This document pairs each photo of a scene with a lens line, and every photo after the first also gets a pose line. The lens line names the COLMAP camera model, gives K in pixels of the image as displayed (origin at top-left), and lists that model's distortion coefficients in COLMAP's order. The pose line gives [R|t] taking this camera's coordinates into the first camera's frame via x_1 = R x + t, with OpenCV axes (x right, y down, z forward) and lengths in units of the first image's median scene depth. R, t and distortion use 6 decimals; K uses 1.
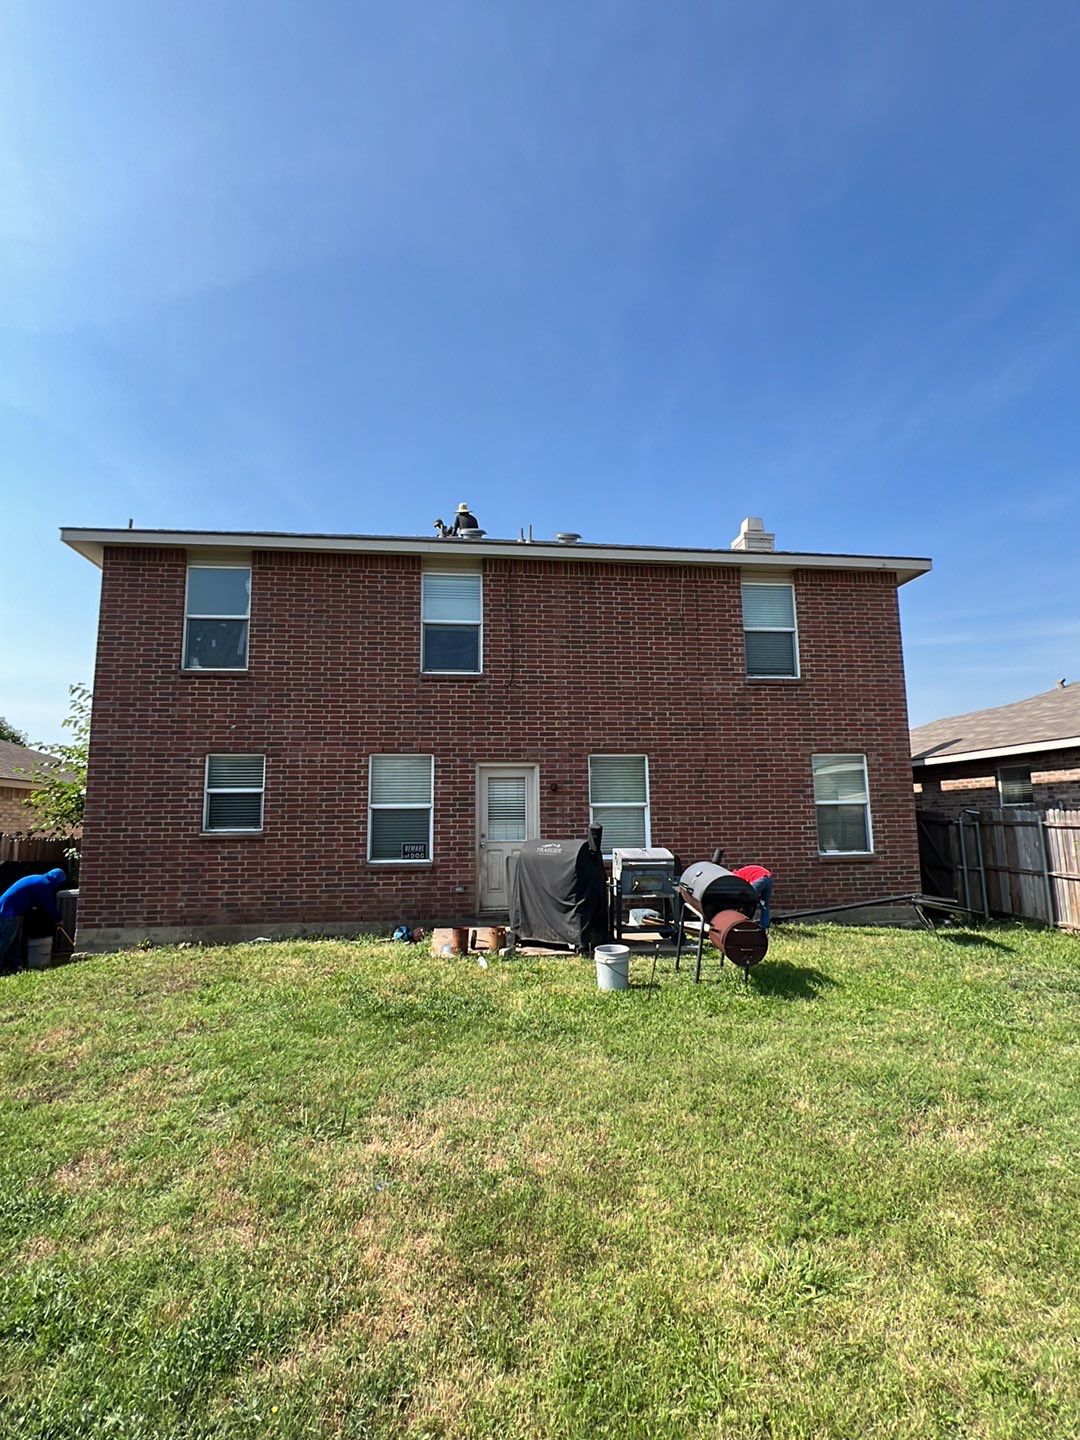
lens RADIAL K [[567.9, 0, 540.0], [0, 567.9, 720.0], [0, 0, 1]] dist [0.002056, 0.000298]
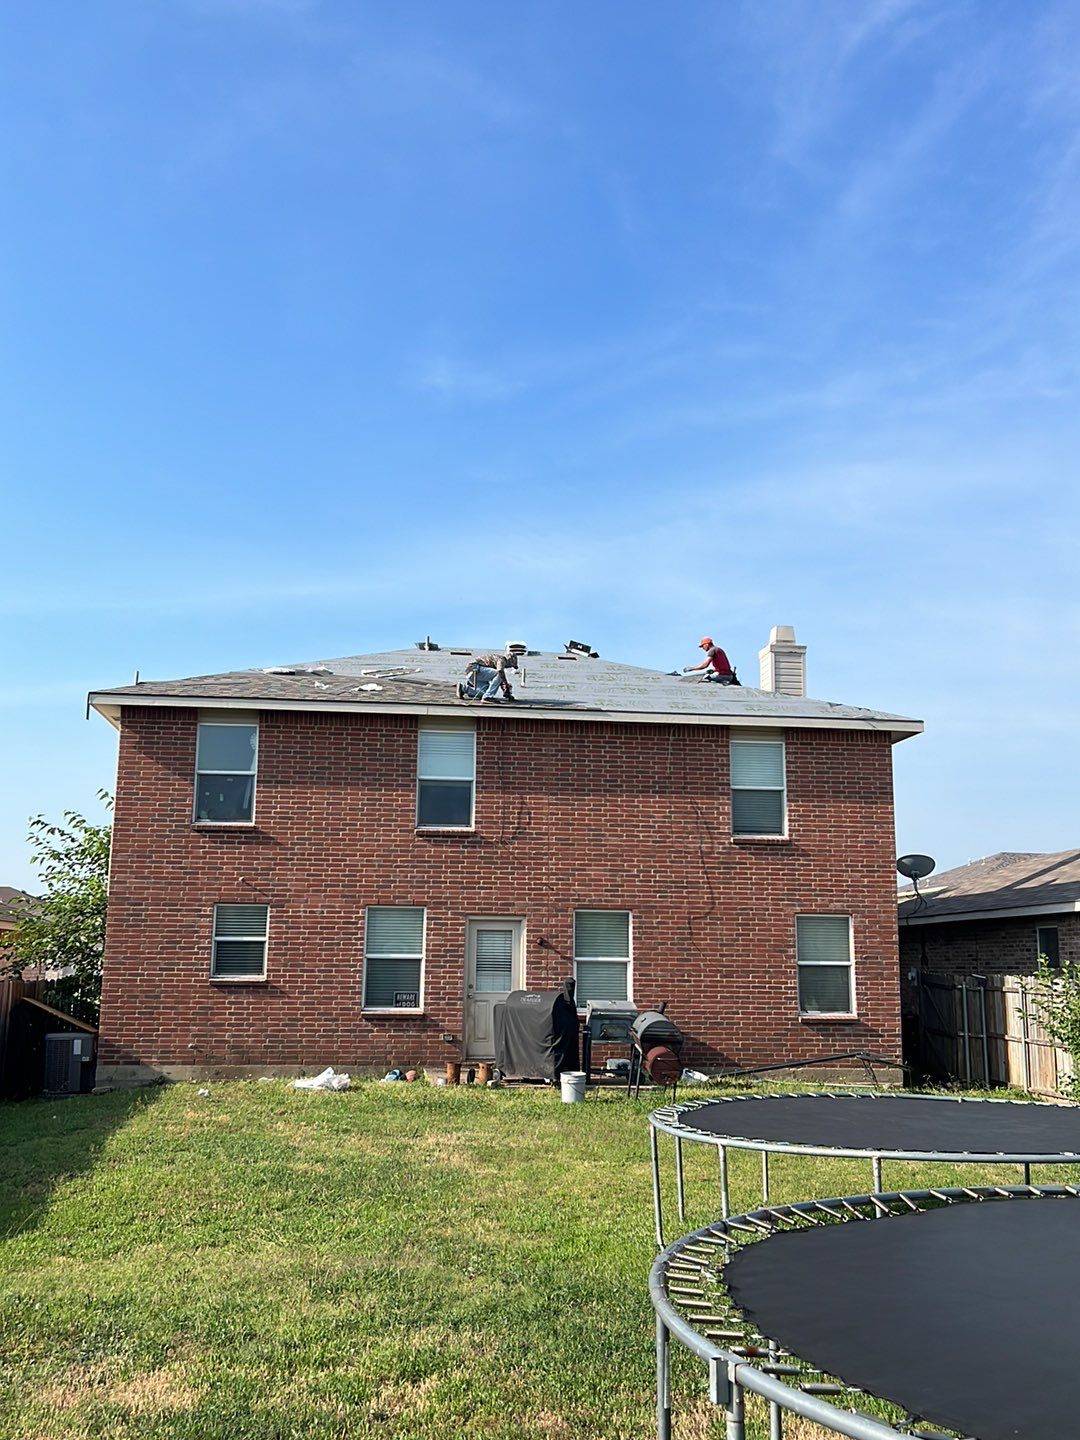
lens RADIAL K [[1069.5, 0, 540.0], [0, 1069.5, 737.9], [0, 0, 1]] dist [0.105336, -0.144791]
pose [[0.999715, 0.021458, -0.010433, 0.037772], [-0.021927, 0.998650, -0.047097, -0.164530], [0.009408, 0.047312, 0.998836, -1.006217]]
